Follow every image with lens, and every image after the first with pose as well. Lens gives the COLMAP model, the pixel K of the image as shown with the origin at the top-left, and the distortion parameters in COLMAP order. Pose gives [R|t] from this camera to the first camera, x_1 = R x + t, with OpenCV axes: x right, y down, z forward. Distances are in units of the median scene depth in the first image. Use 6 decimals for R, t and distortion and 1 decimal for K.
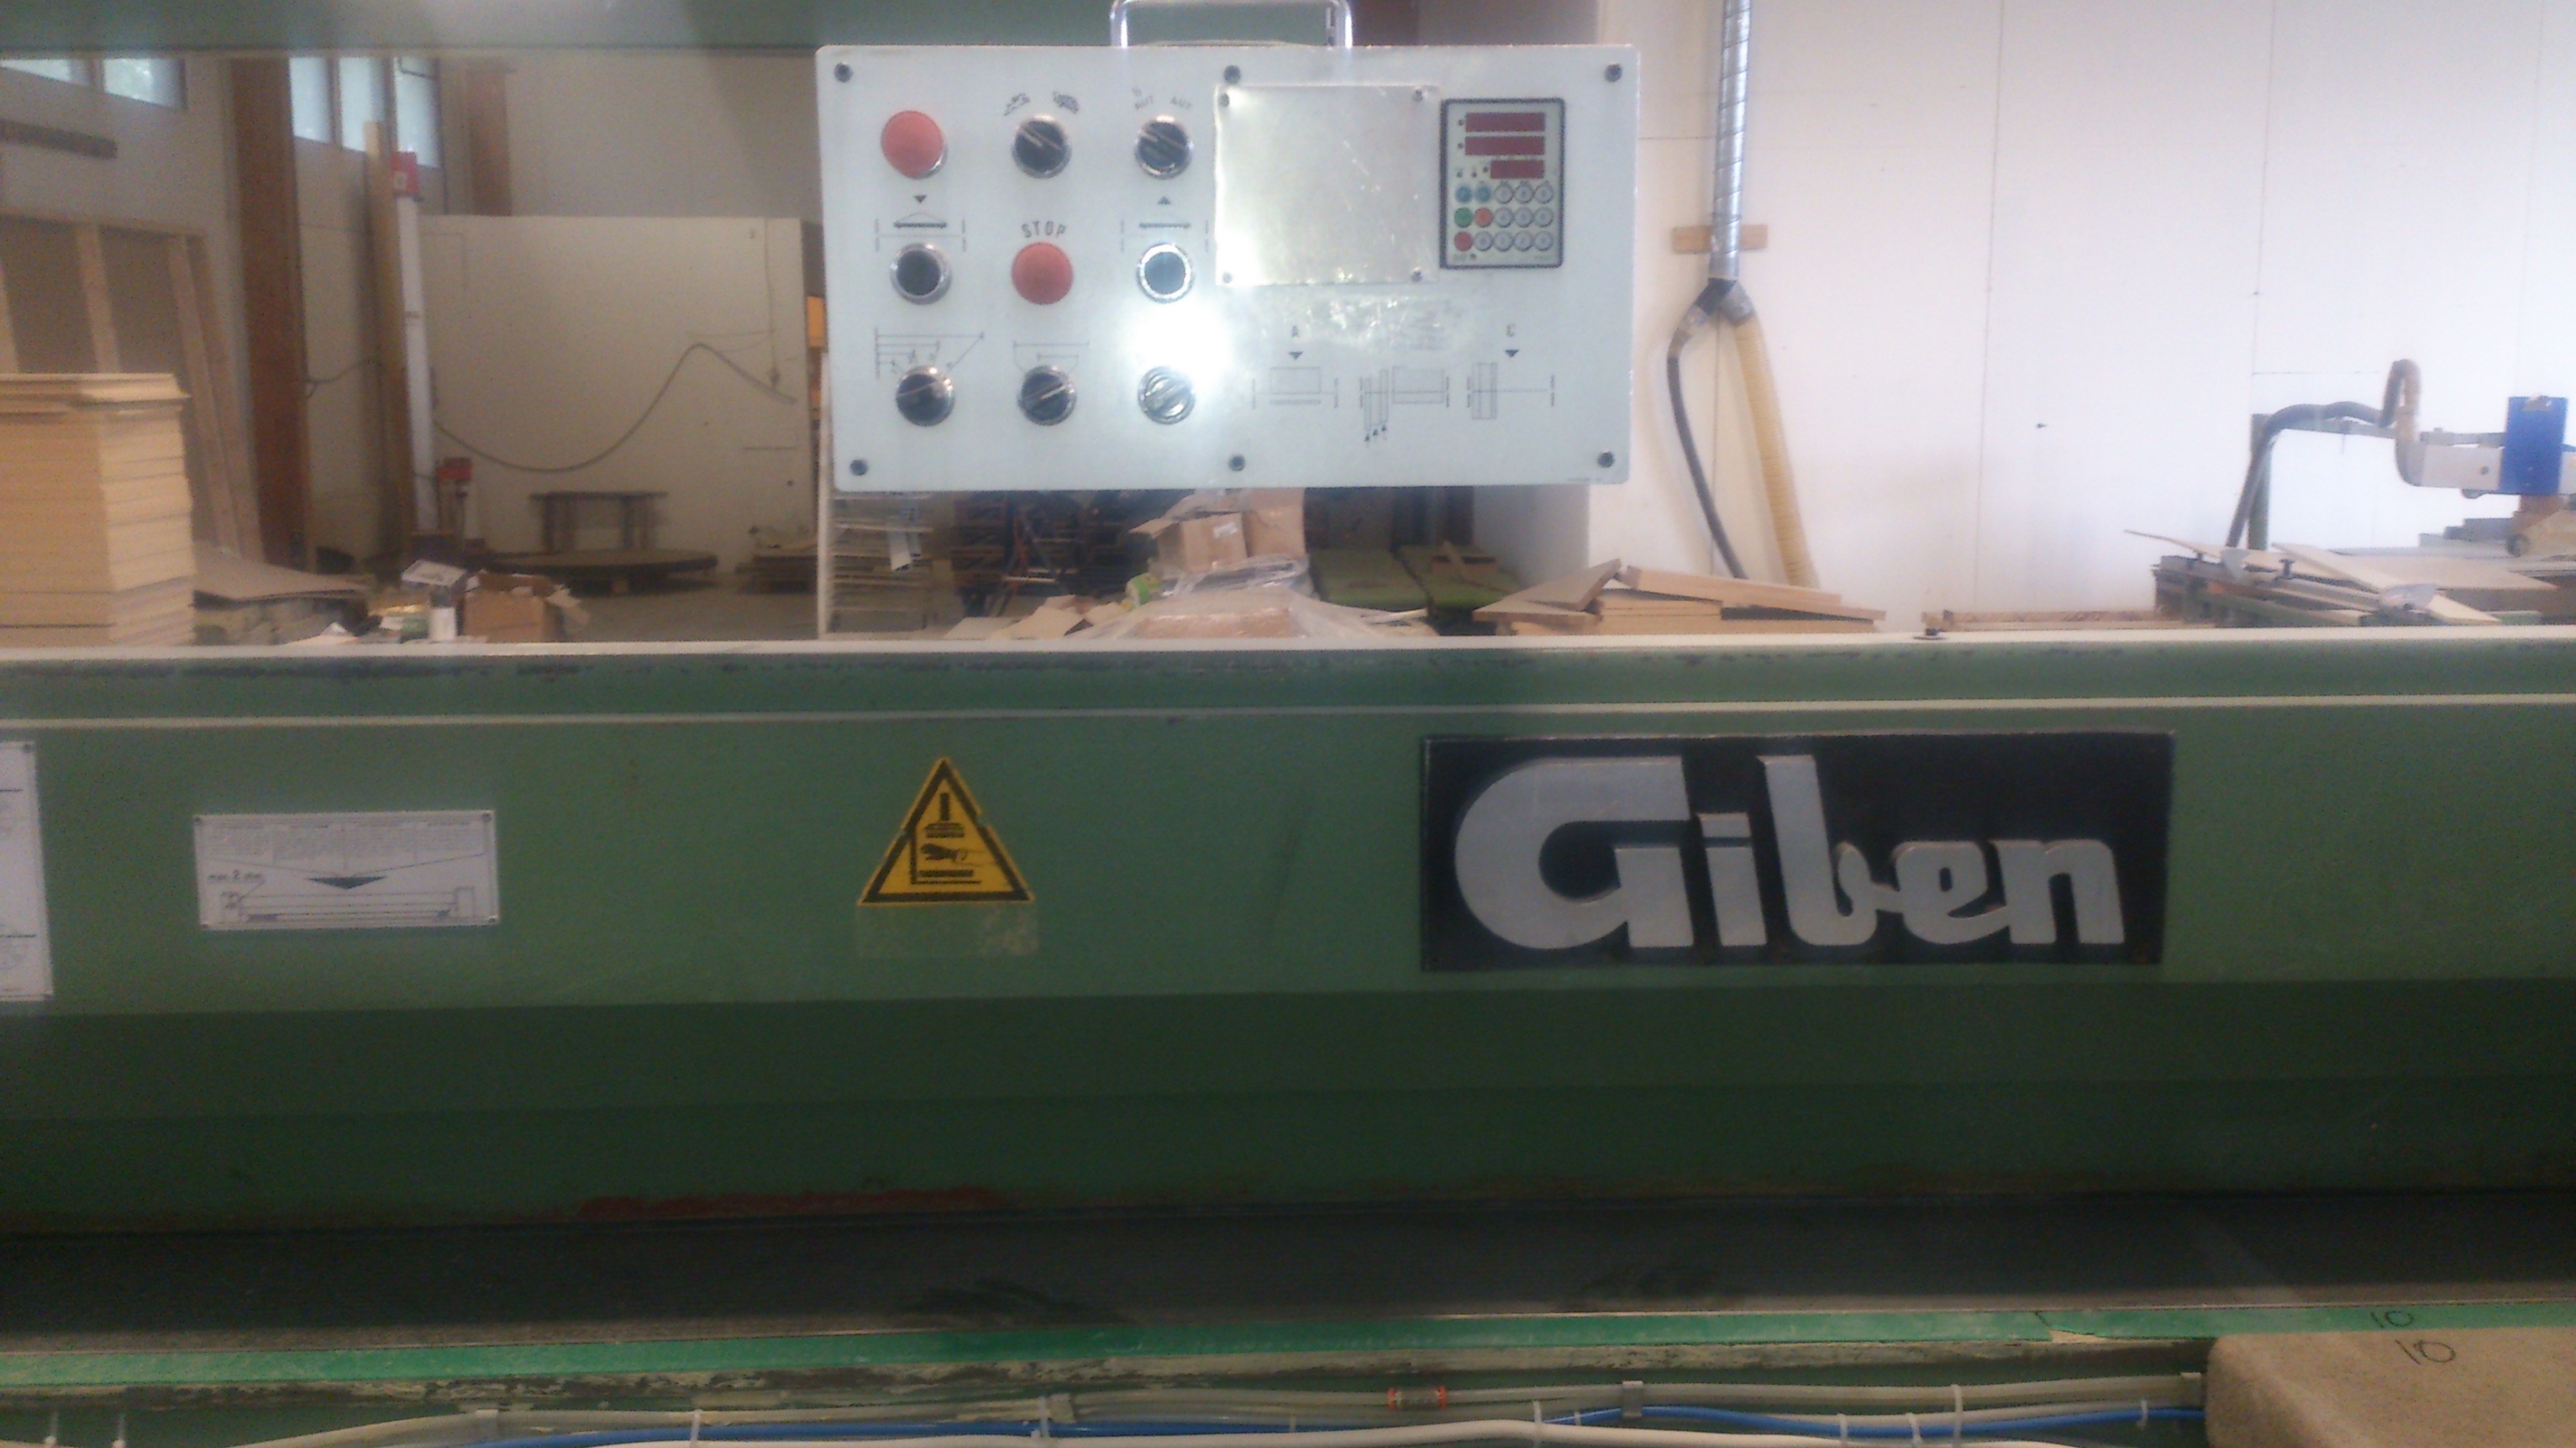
lens RADIAL K [[2437.2, 0, 1286.4], [0, 2437.2, 713.3], [0, 0, 1]] dist [0.072846, 0.000000]
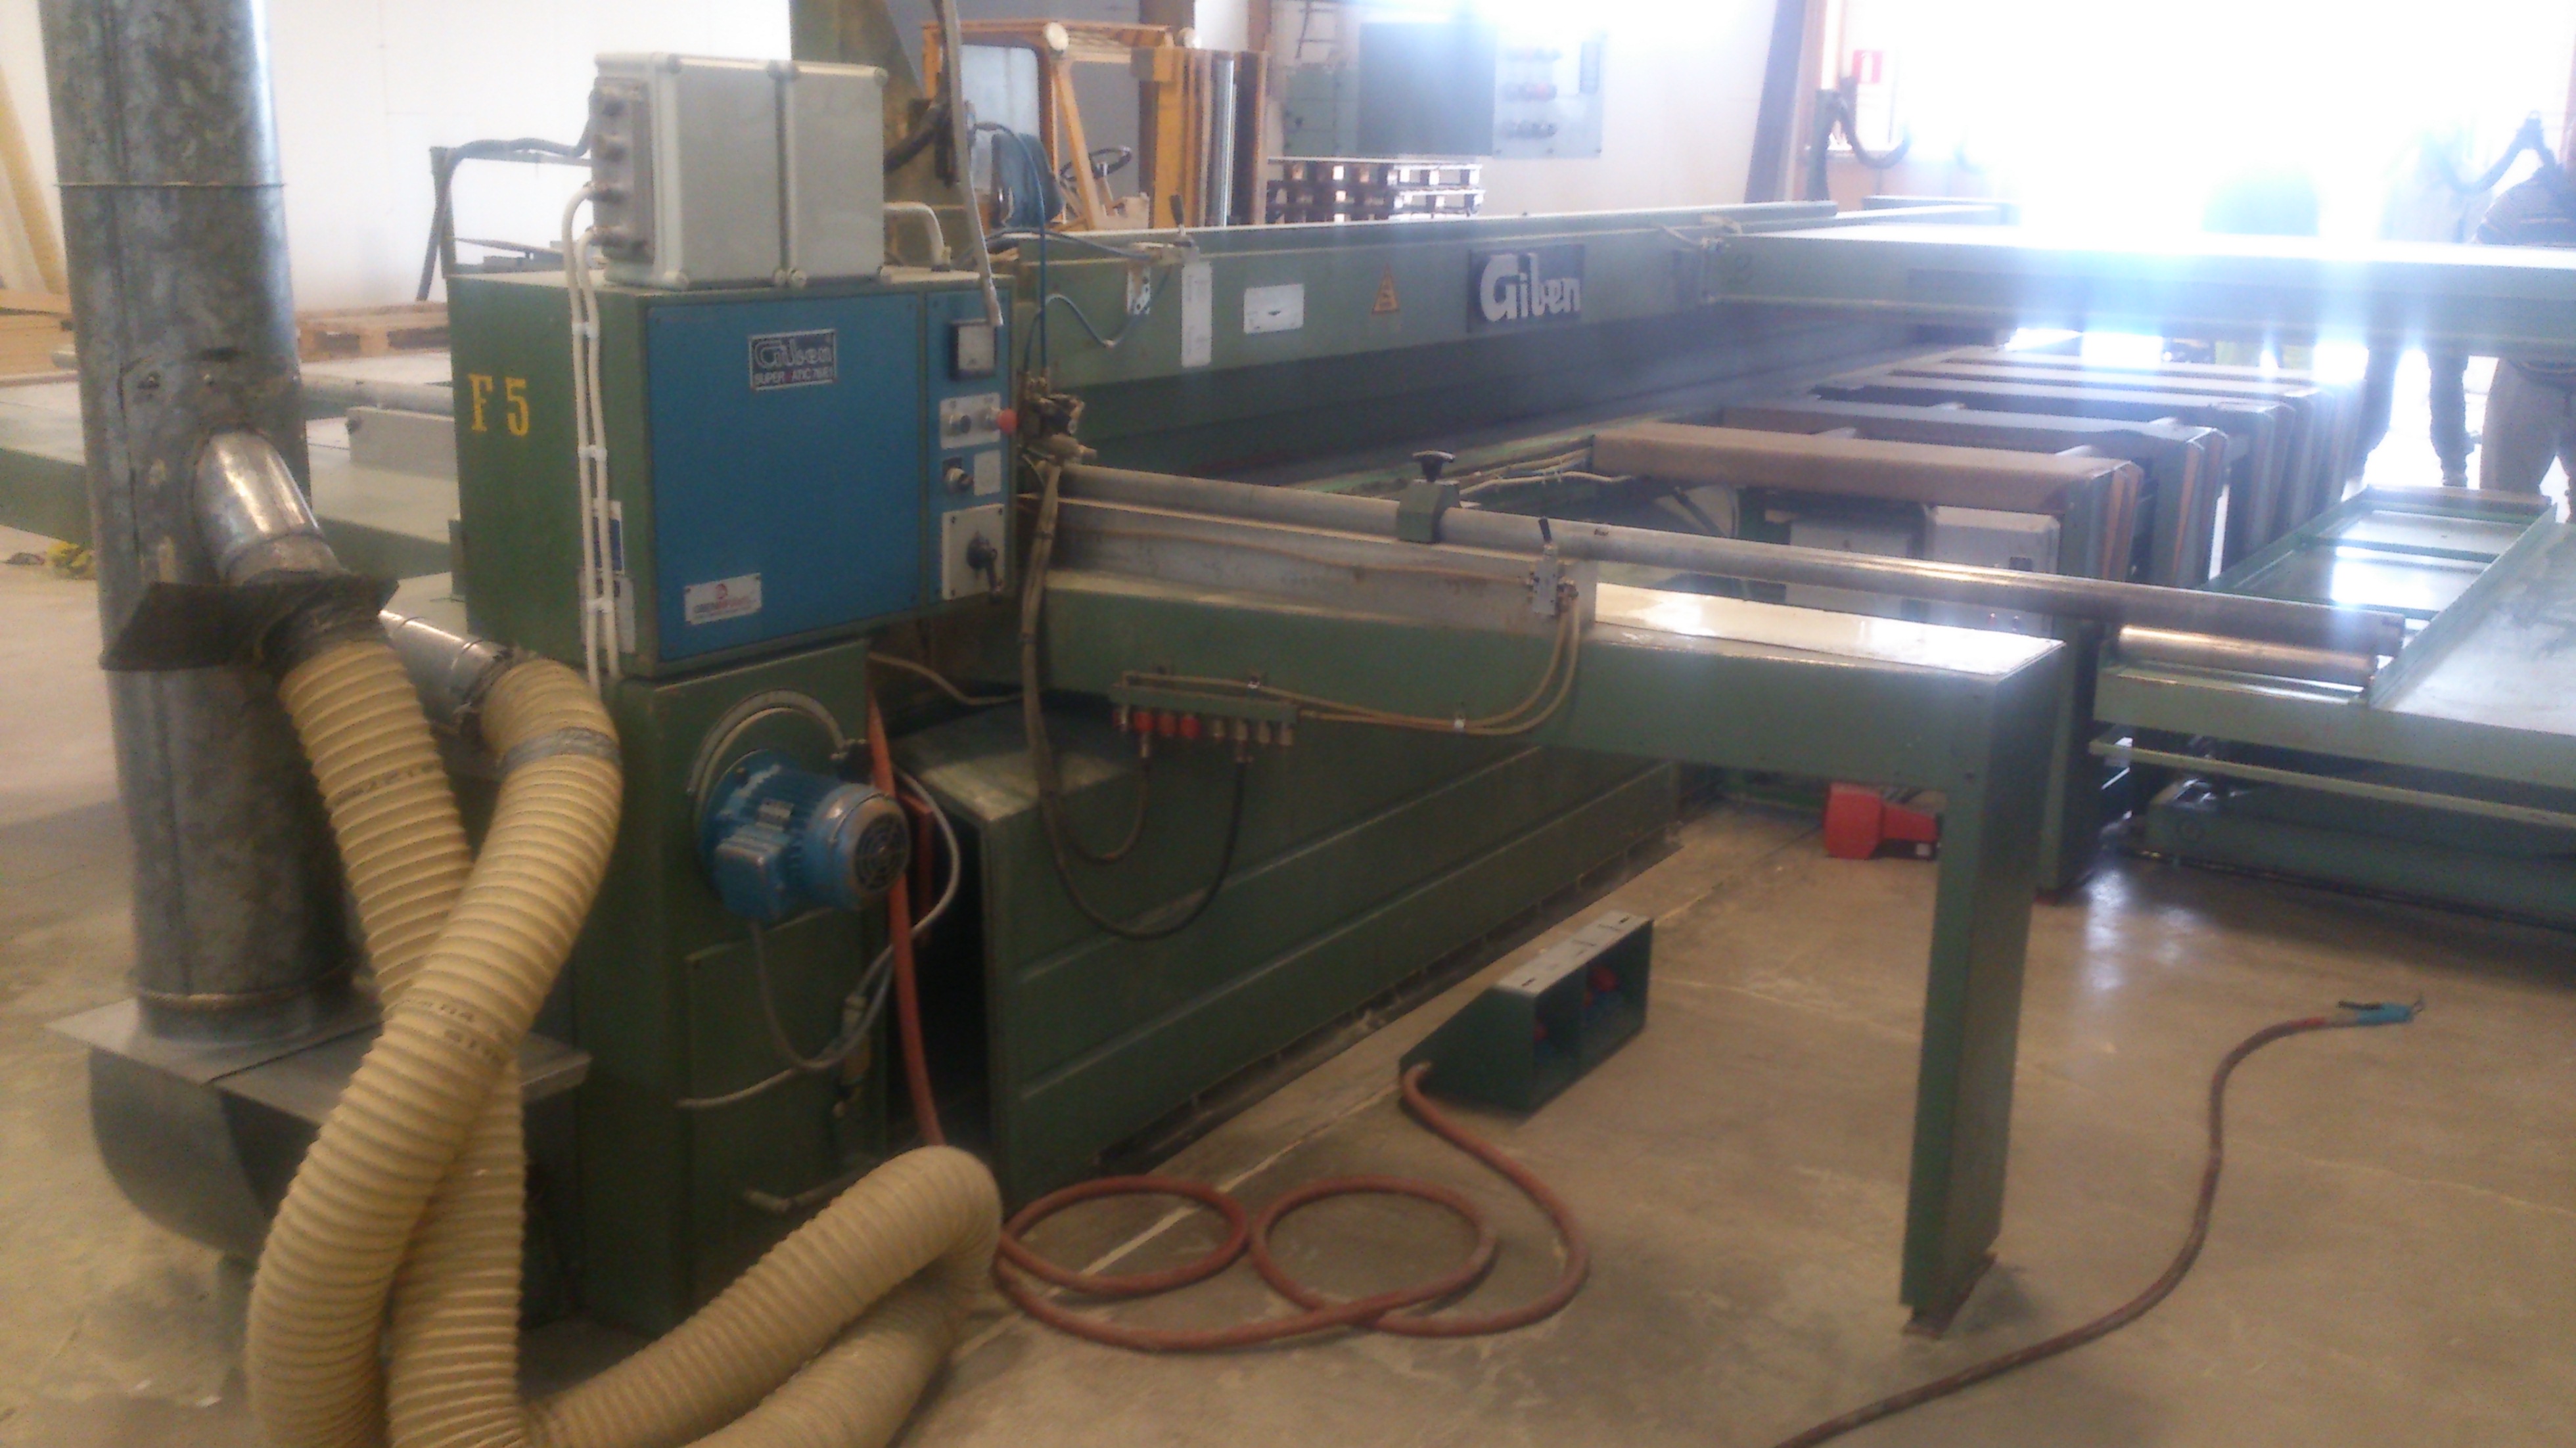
lens RADIAL K [[2437.2, 0, 1287.2], [0, 2437.2, 724.8], [0, 0, 1]] dist [0.072846, 0.000000]
pose [[0.596857, -0.179430, 0.782028, -2.484042], [0.094523, 0.983611, 0.153540, 0.099217], [-0.796761, -0.017722, 0.604035, -0.629418]]
